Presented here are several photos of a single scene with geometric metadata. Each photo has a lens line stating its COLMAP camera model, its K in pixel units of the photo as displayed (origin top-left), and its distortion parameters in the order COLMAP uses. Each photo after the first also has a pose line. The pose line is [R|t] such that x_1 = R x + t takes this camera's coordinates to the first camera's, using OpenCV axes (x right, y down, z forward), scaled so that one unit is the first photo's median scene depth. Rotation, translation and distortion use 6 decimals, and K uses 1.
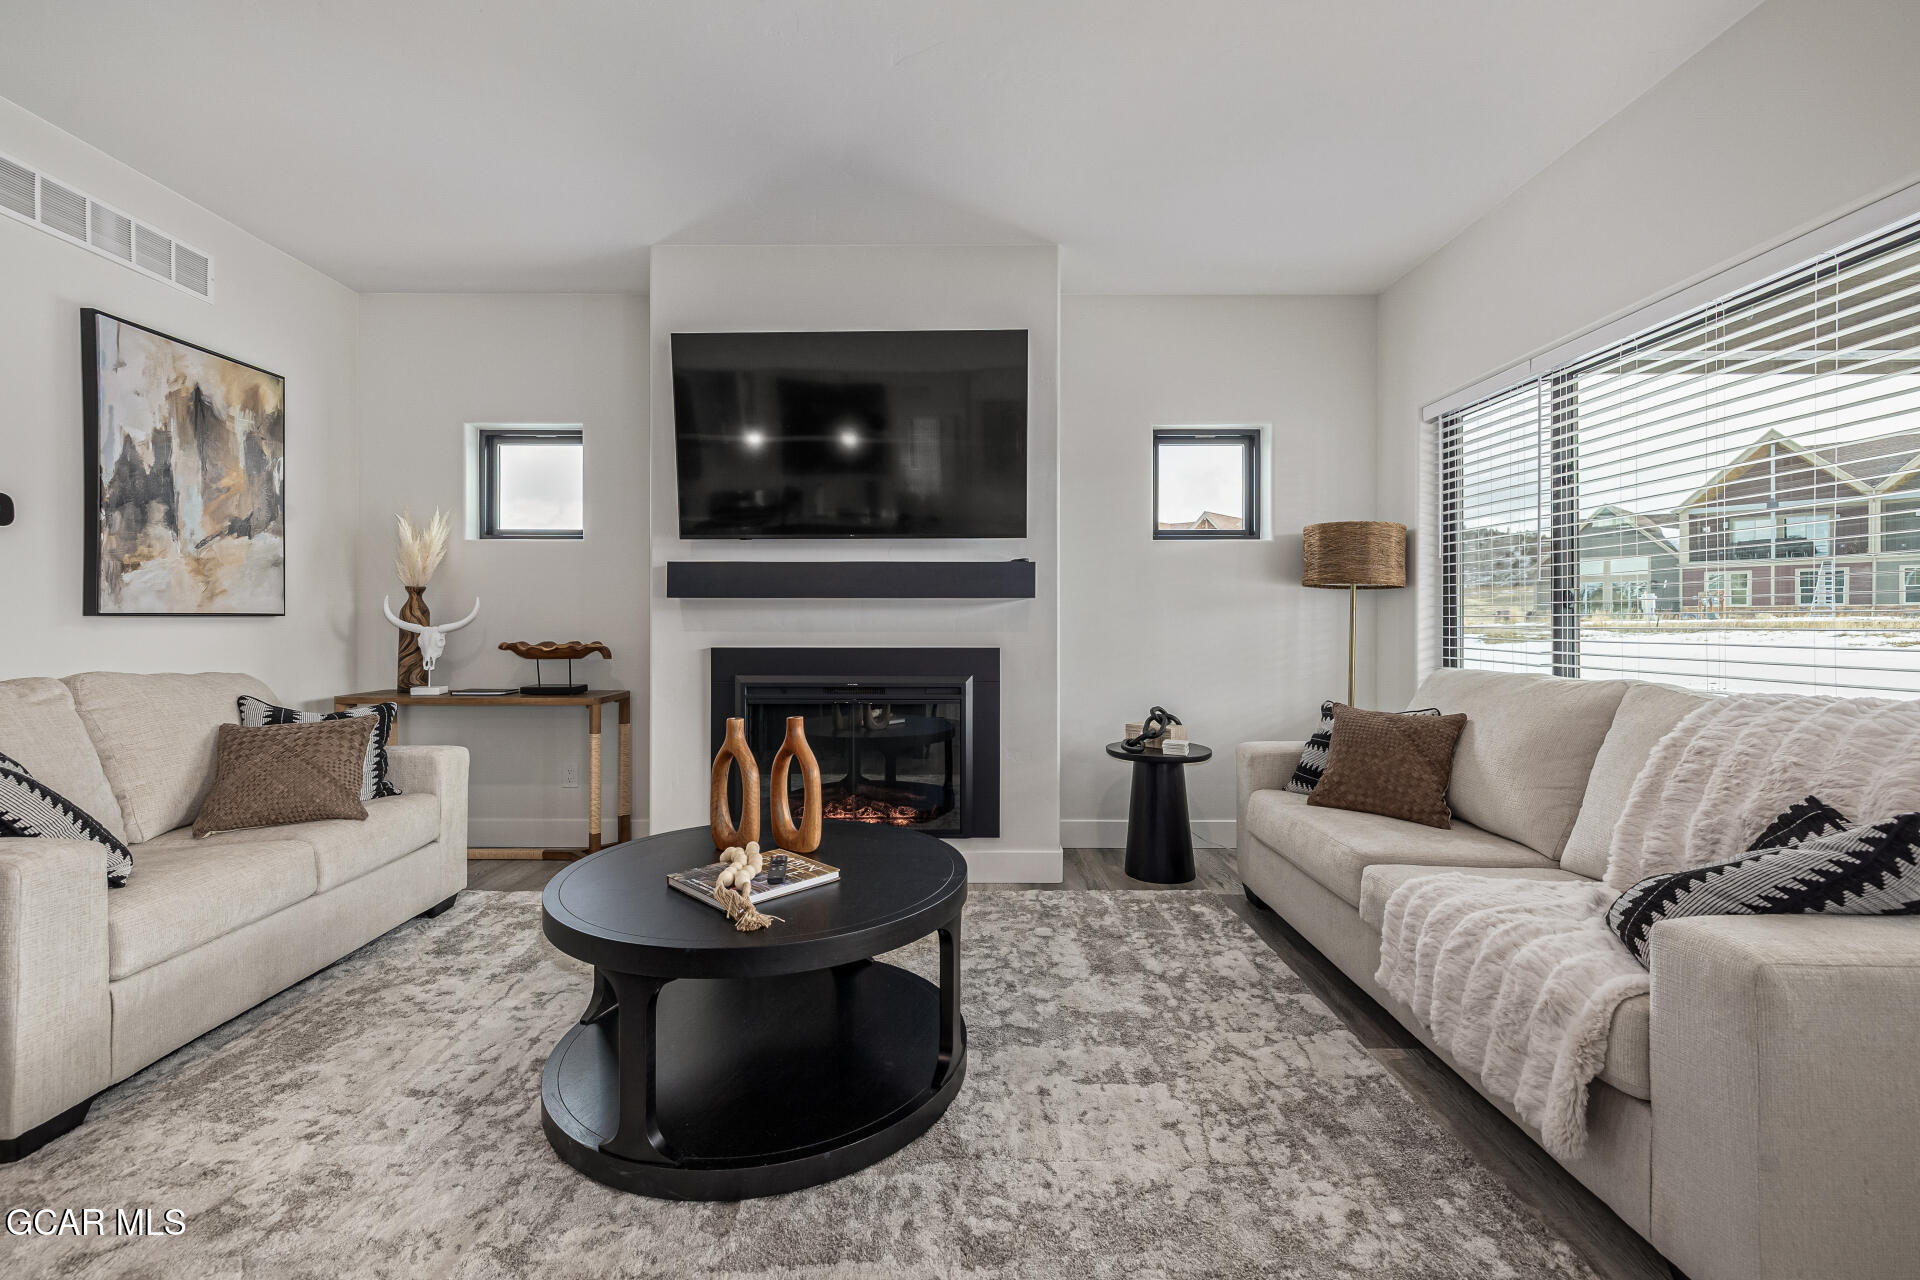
lens RADIAL K [[816.0, 0, 953.7], [0, 816.0, 621.7], [0, 0, 1]] dist [0.000383, 0.000126]
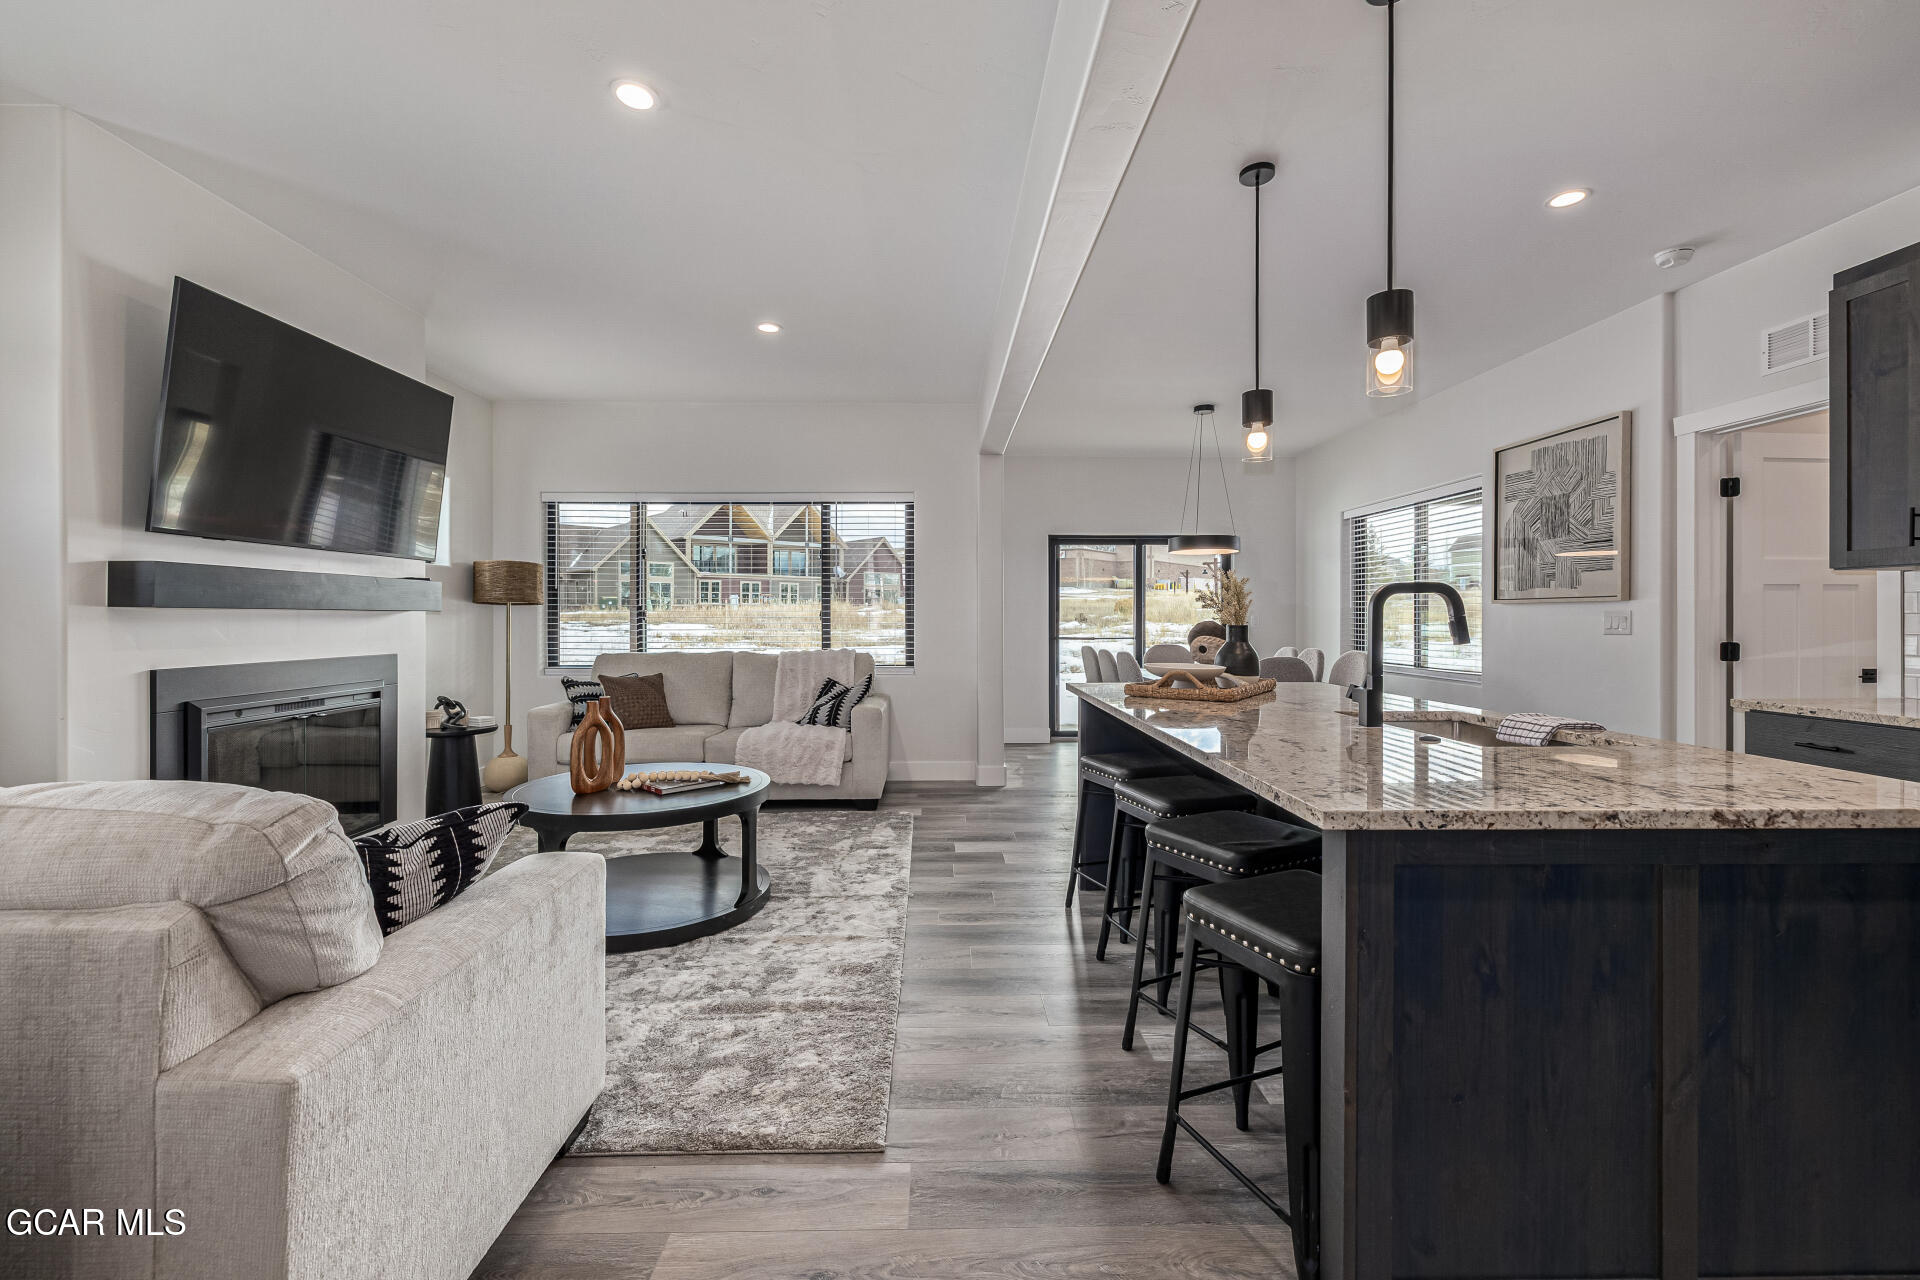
lens RADIAL K [[816.0, 0, 966.8], [0, 816.0, 624.7], [0, 0, 1]] dist [0.000383, 0.000126]
pose [[-0.040543, -0.009101, 0.999136, -1.128844], [-0.000820, 0.999958, 0.009076, -0.020316], [-0.999177, -0.000451, -0.040549, 0.254073]]
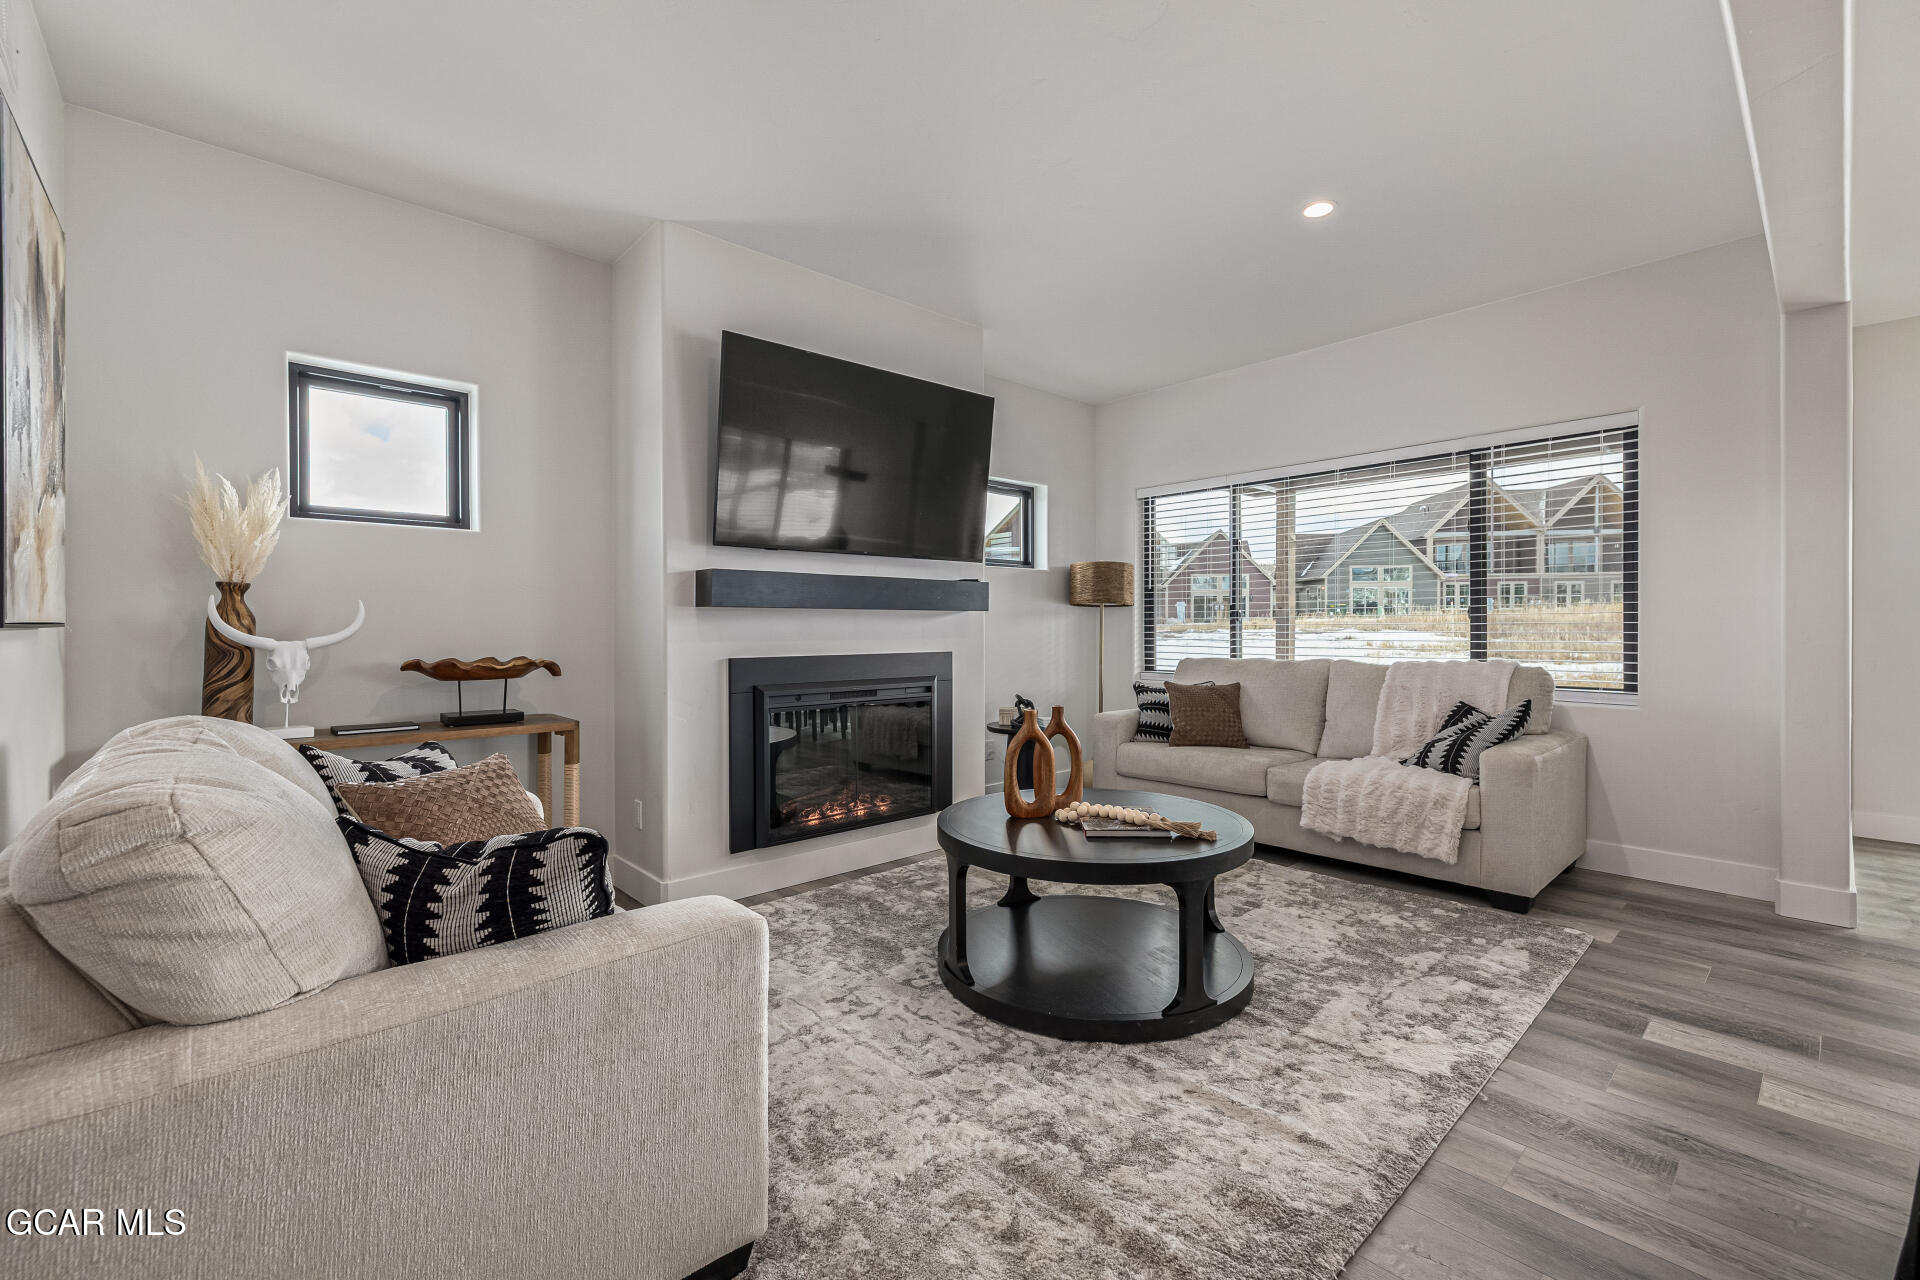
lens RADIAL K [[816.0, 0, 953.2], [0, 816.0, 637.1], [0, 0, 1]] dist [0.000383, 0.000126]
pose [[0.737626, -0.010827, 0.675123, -0.765164], [0.004291, 0.999926, 0.011347, -0.003604], [-0.675196, -0.005473, 0.737618, 0.111015]]
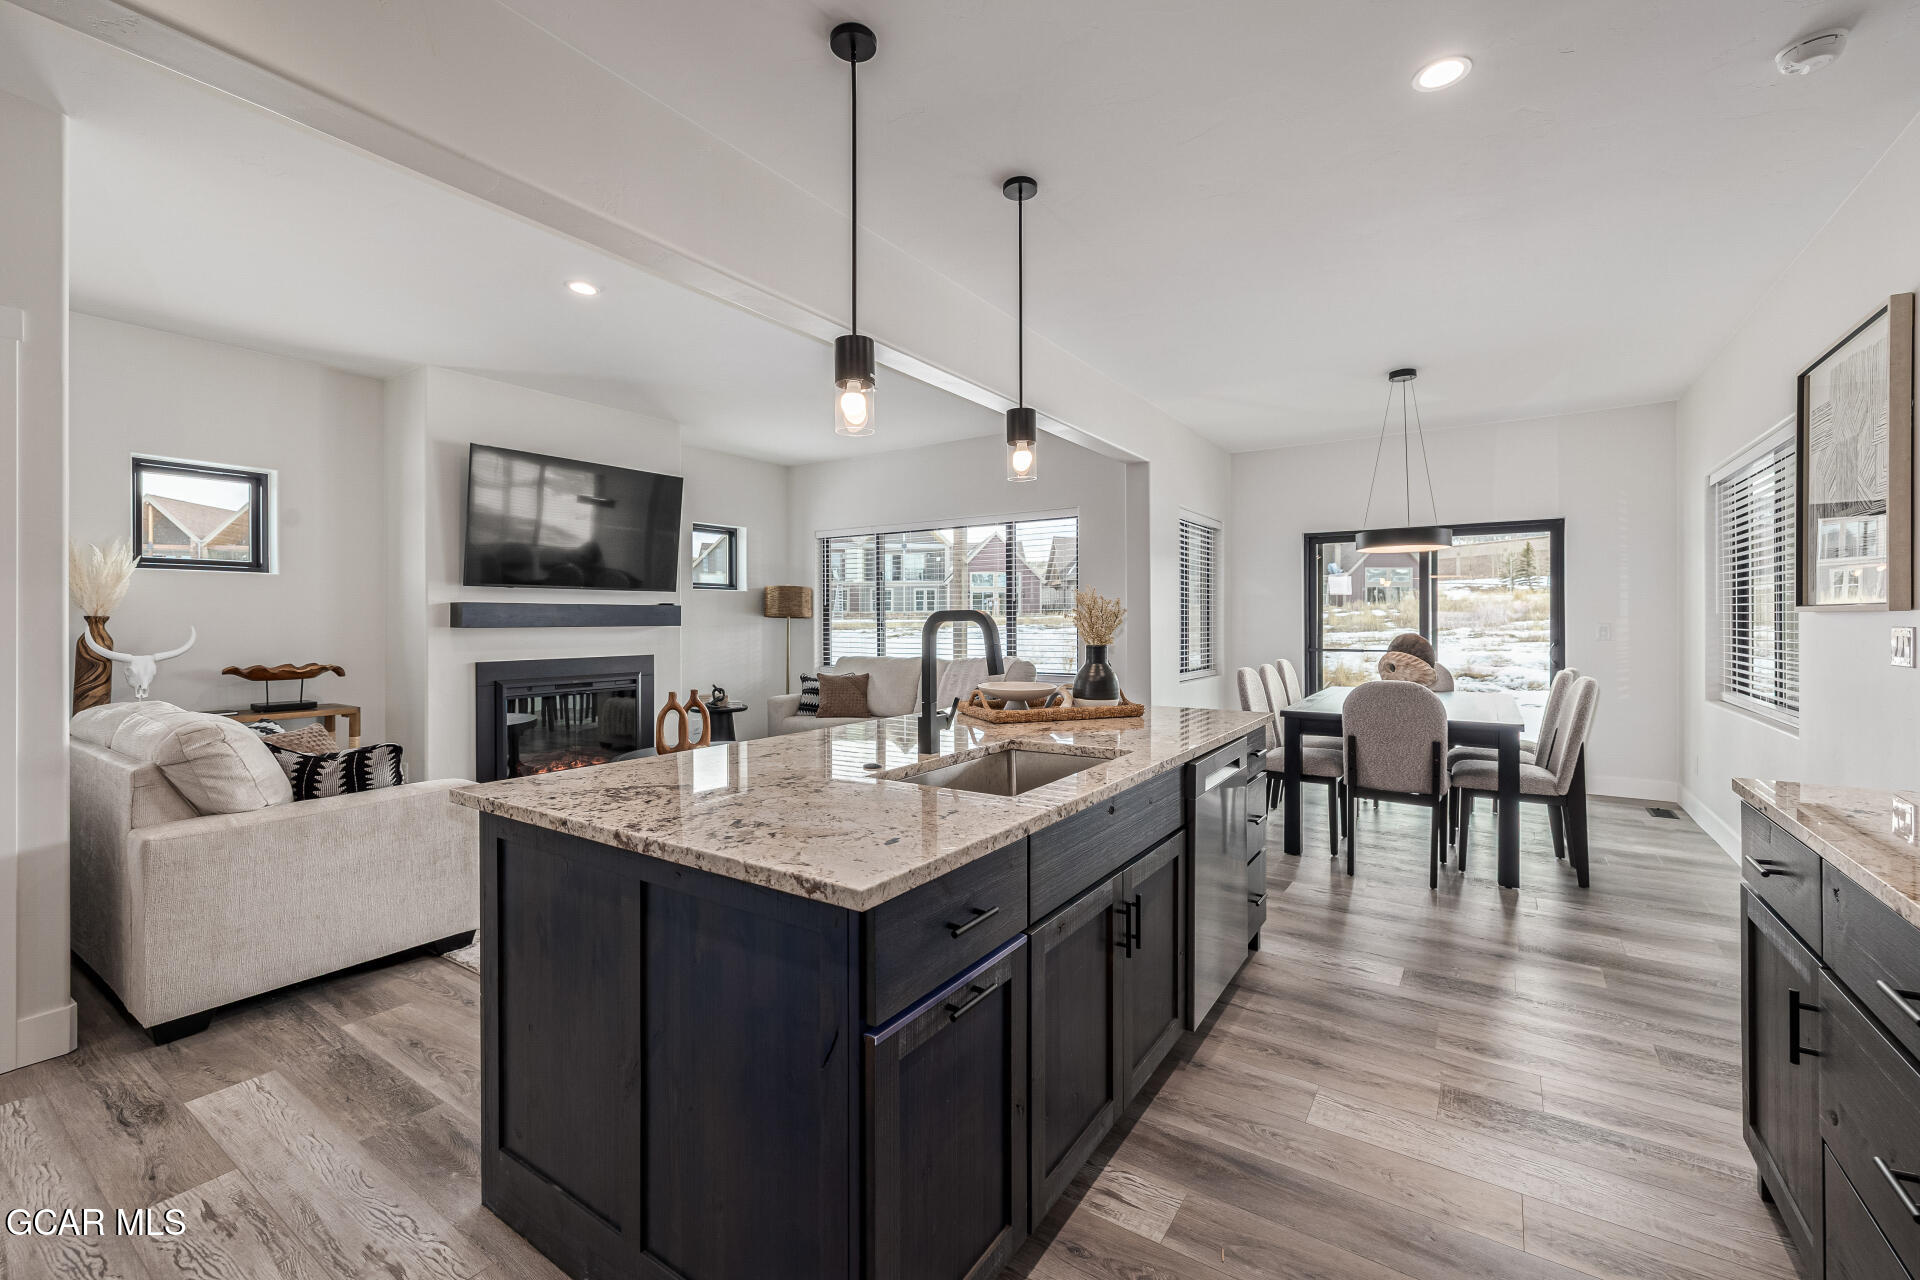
lens RADIAL K [[816.0, 0, 953.8], [0, 816.0, 620.7], [0, 0, 1]] dist [0.000383, 0.000126]
pose [[0.555366, -0.003491, 0.831599, -1.025958], [0.003166, 0.999993, 0.002084, -0.041272], [-0.831600, 0.001475, 0.555373, -0.475054]]
